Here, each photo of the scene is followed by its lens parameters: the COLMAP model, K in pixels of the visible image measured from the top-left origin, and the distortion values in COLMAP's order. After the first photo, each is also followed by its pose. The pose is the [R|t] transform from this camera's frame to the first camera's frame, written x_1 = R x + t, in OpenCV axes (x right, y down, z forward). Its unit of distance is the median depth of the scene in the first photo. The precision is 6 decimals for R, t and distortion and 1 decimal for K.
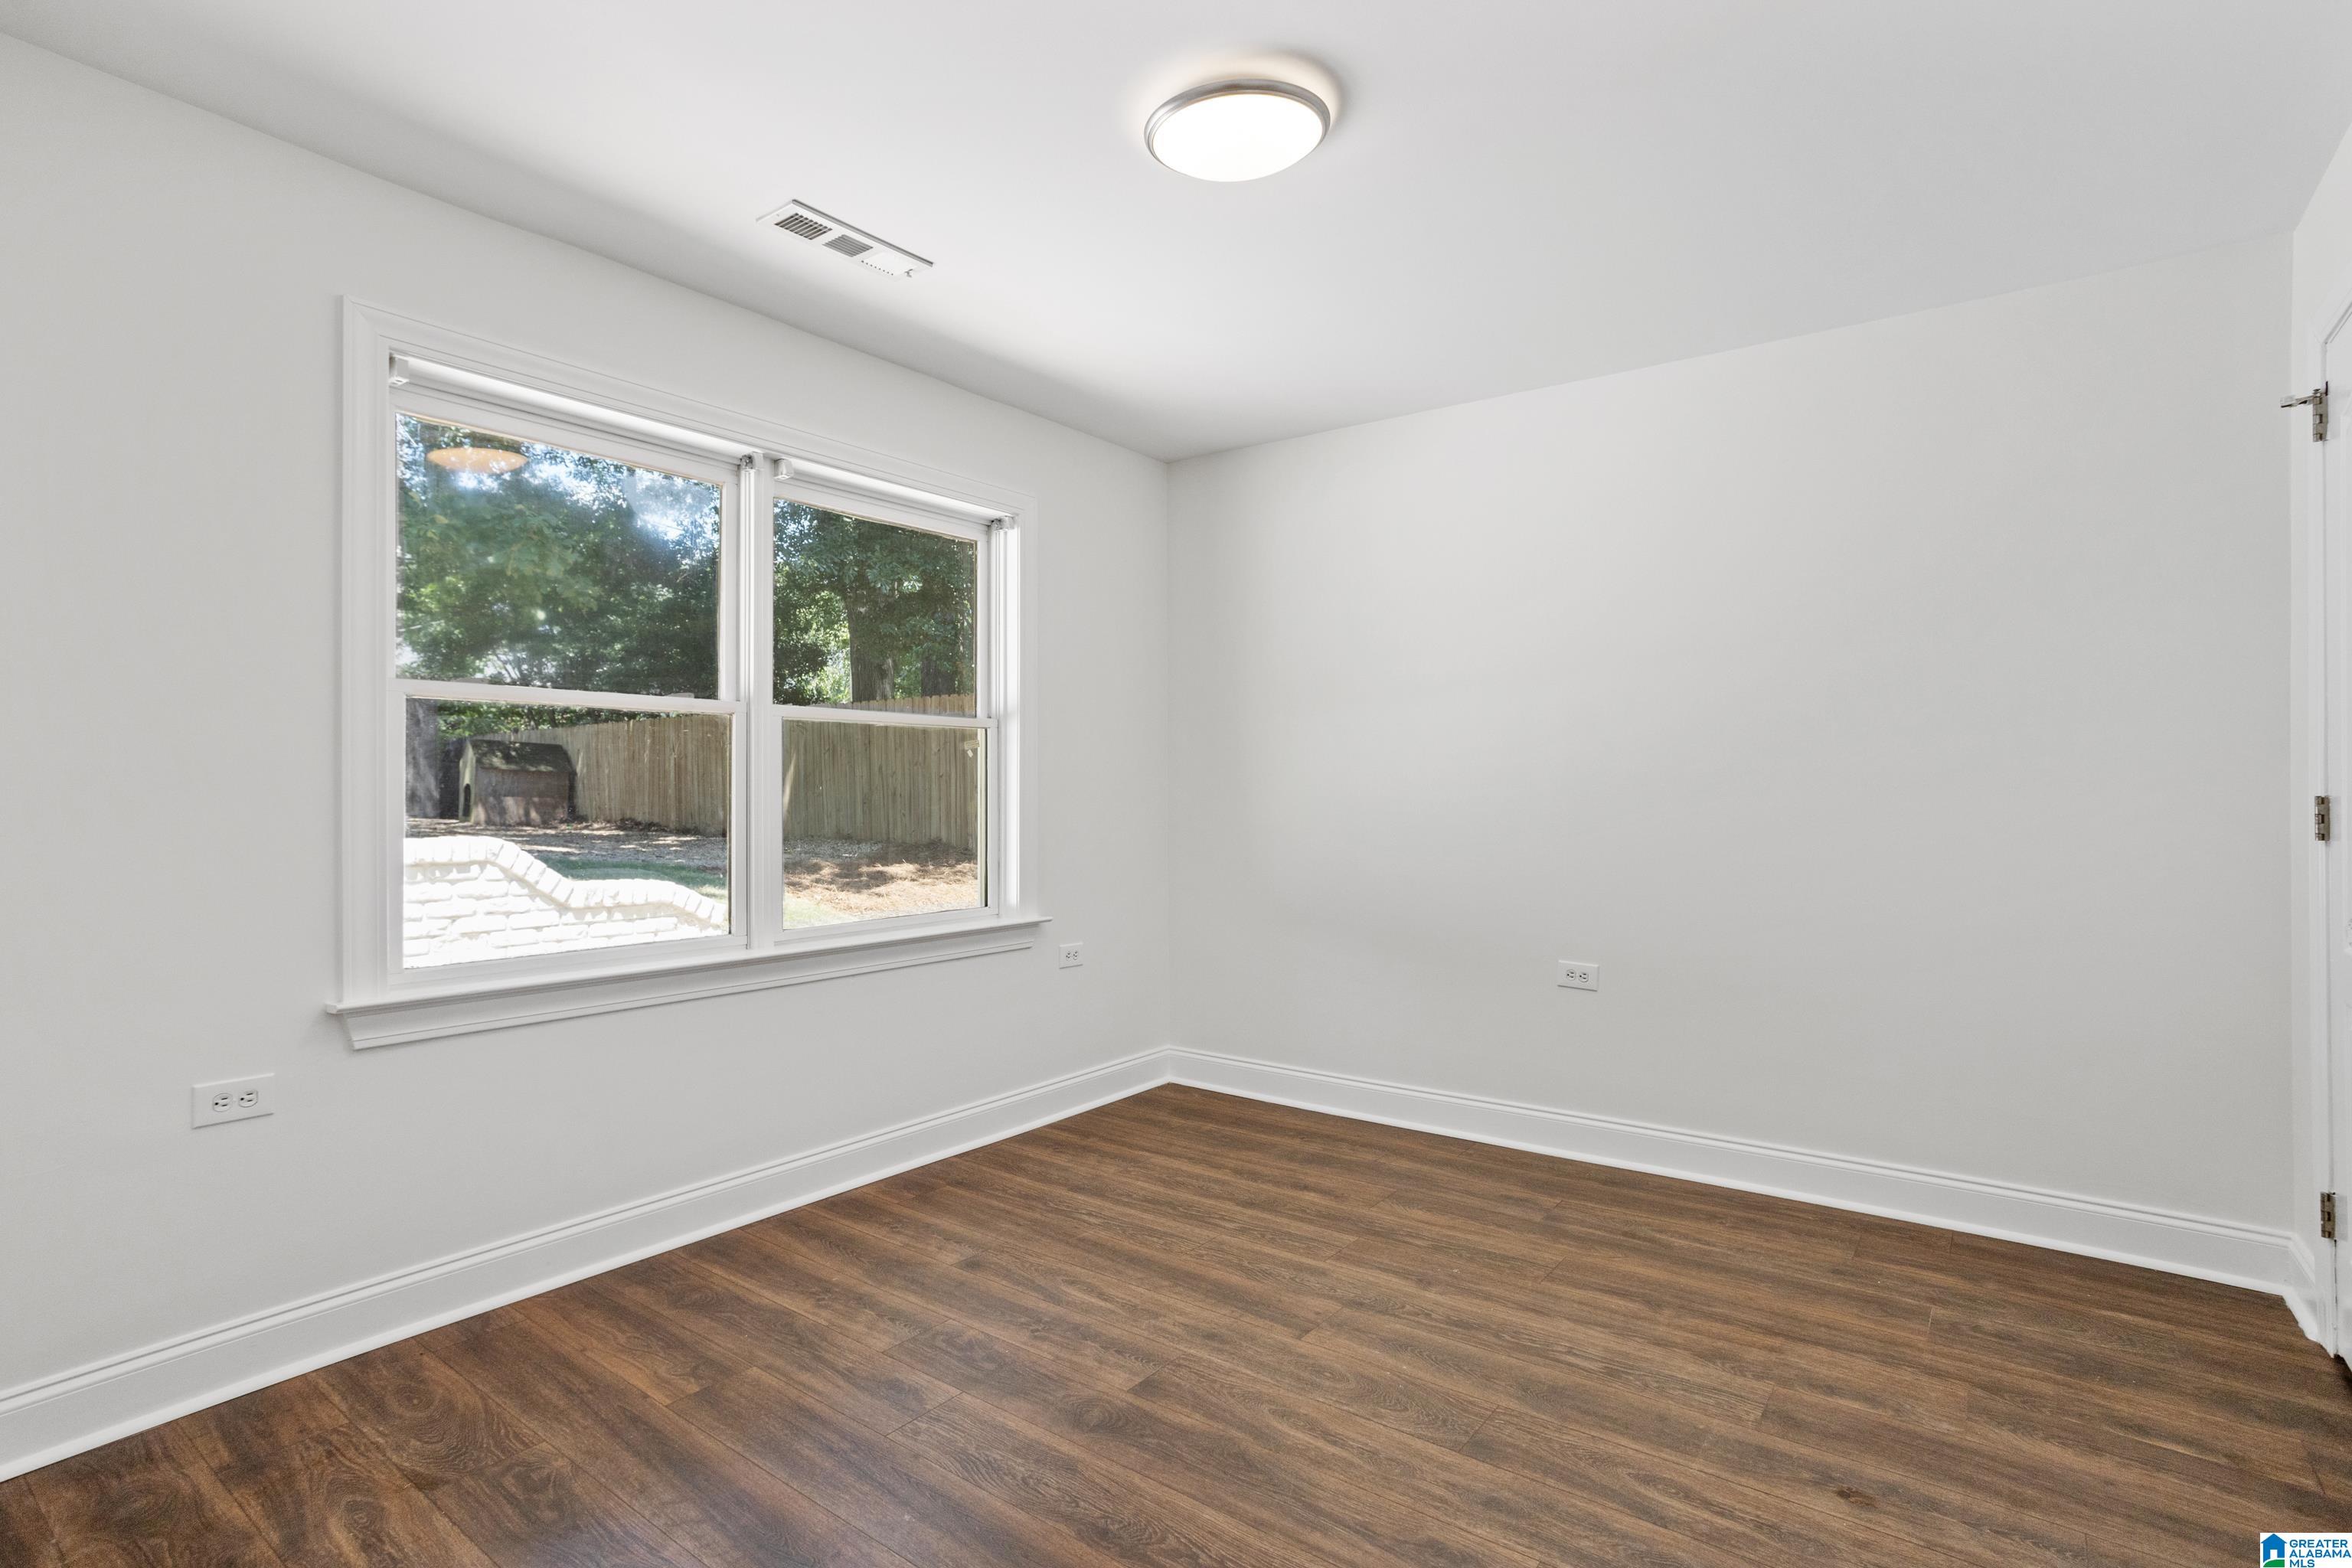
lens RADIAL K [[1143.9, 0, 1172.4], [0, 1143.9, 785.2], [0, 0, 1]] dist [-0.006424, 0.009150]
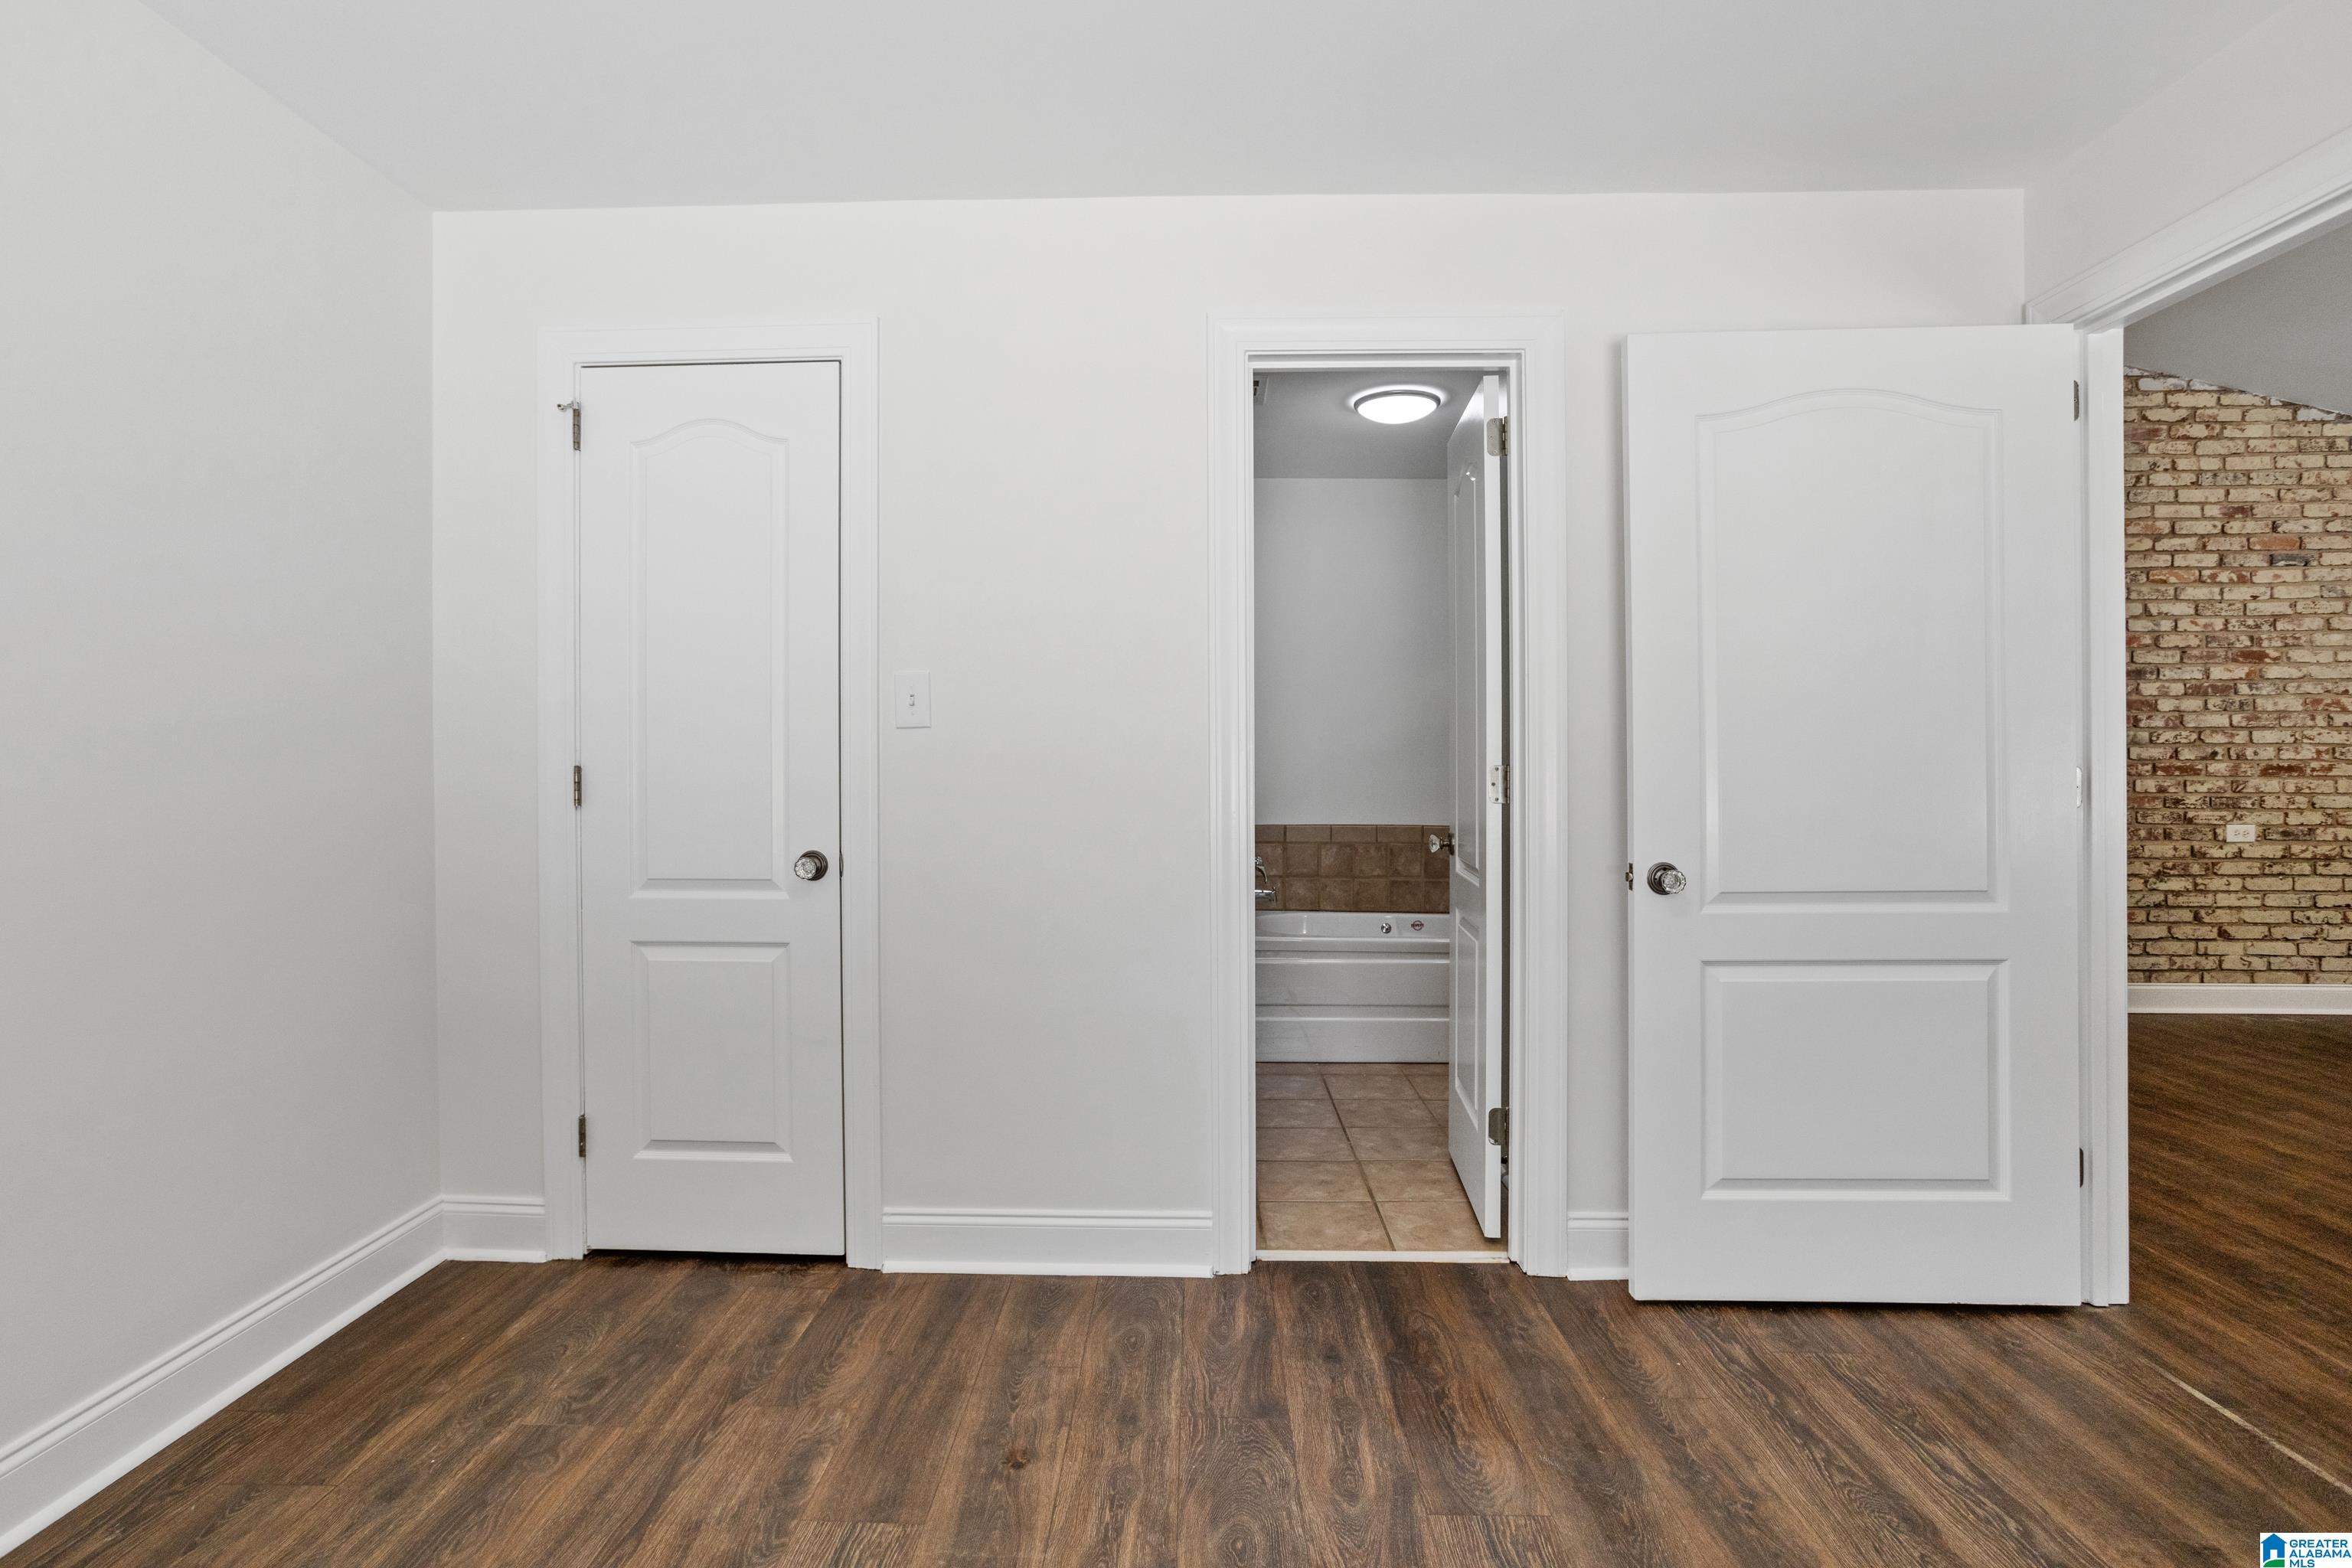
lens RADIAL K [[1143.9, 0, 1165.6], [0, 1143.9, 774.5], [0, 0, 1]] dist [-0.006424, 0.009150]
pose [[-0.567888, -0.013703, 0.822992, -0.244038], [-0.004015, 0.999896, 0.013878, 0.000436], [-0.823096, 0.004577, -0.567884, 1.179218]]
